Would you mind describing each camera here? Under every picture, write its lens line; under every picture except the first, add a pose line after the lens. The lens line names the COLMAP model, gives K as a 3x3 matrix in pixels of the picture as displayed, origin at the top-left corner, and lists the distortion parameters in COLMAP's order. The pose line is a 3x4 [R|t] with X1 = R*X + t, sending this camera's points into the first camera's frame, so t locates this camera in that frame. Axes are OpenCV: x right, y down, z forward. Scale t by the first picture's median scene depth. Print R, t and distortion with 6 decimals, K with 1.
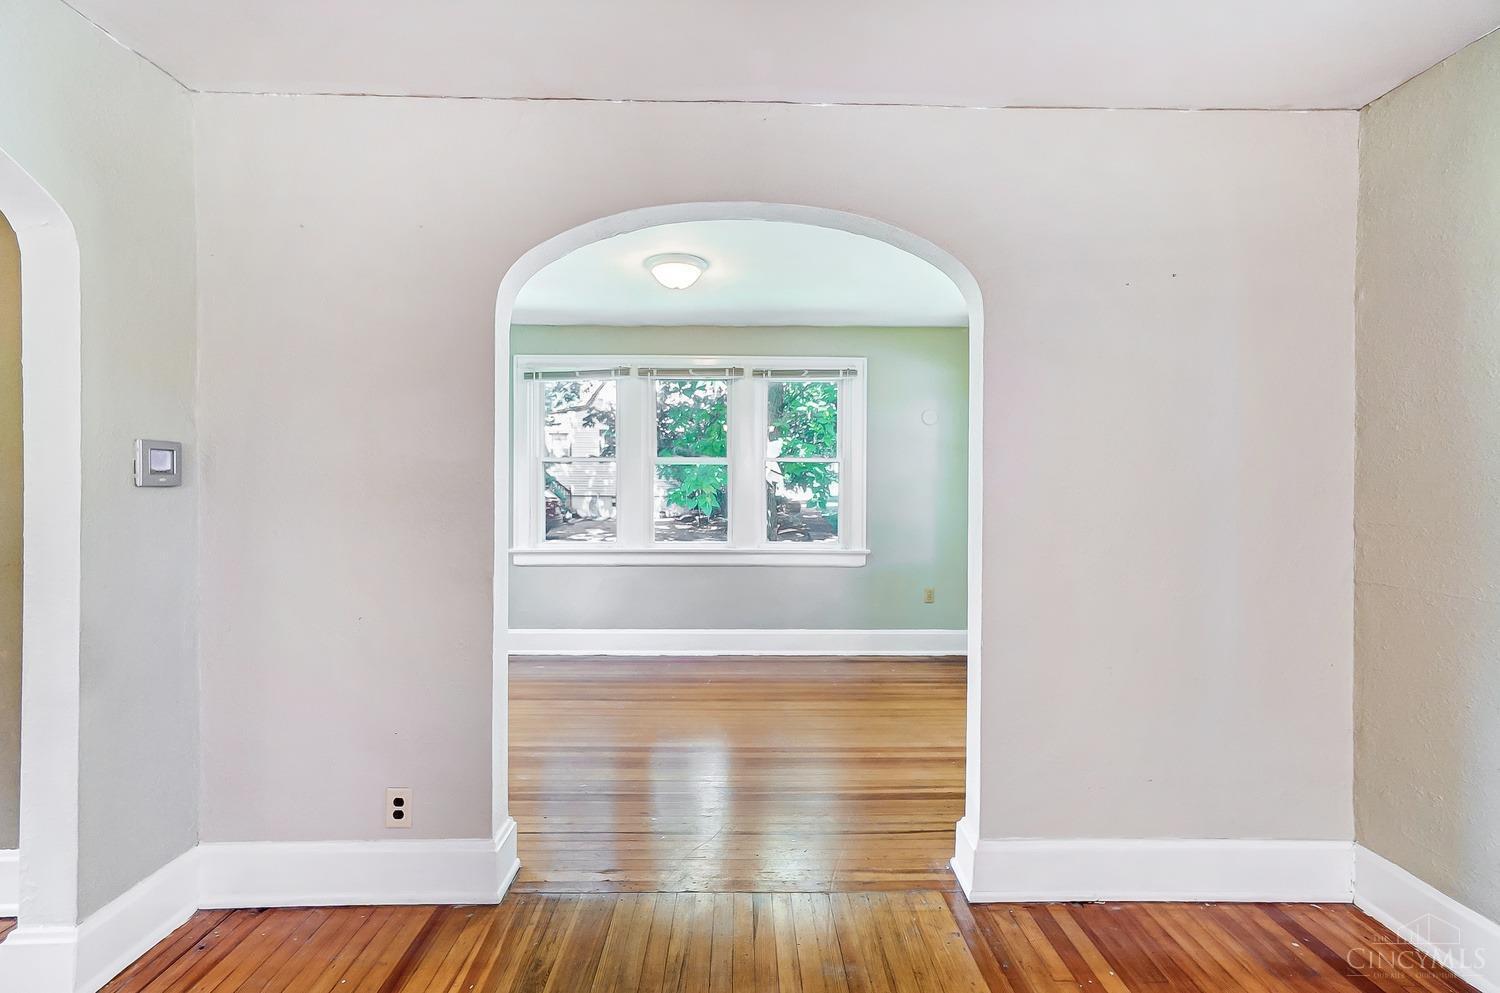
lens RADIAL K [[648.2, 0, 745.1], [0, 648.2, 495.0], [0, 0, 1]] dist [0.000863, 0.000972]
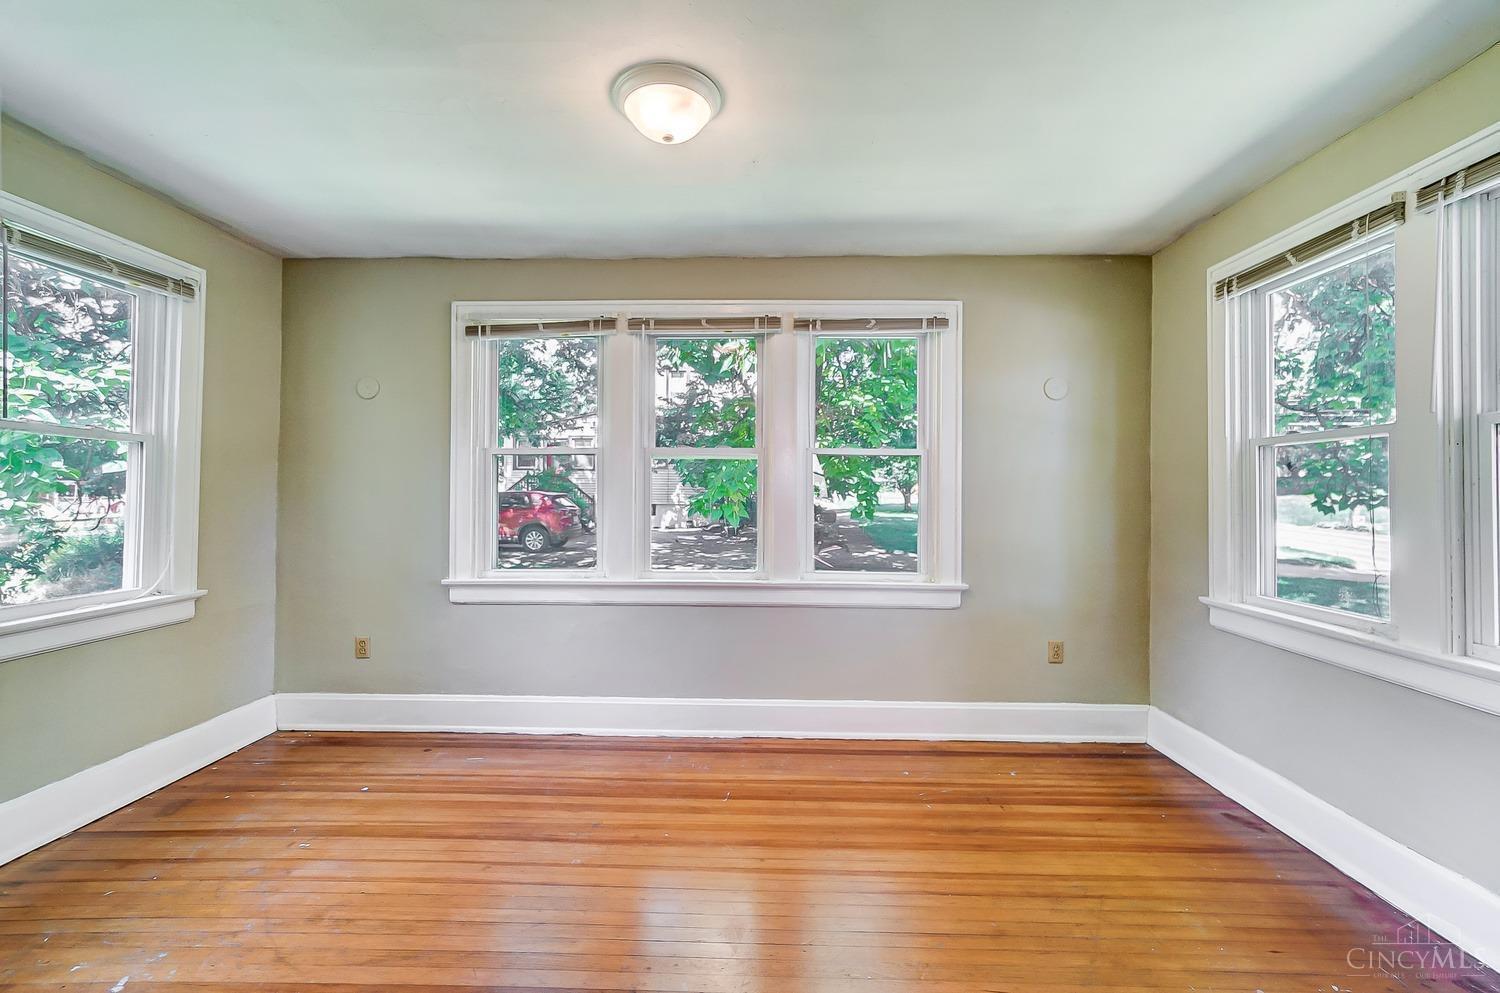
lens RADIAL K [[648.2, 0, 751.2], [0, 648.2, 494.6], [0, 0, 1]] dist [0.000863, 0.000972]
pose [[0.999270, 0.001597, -0.038182, -0.006974], [-0.002131, 0.999900, -0.013969, 0.001274], [0.038155, 0.014041, 0.999173, 0.314834]]
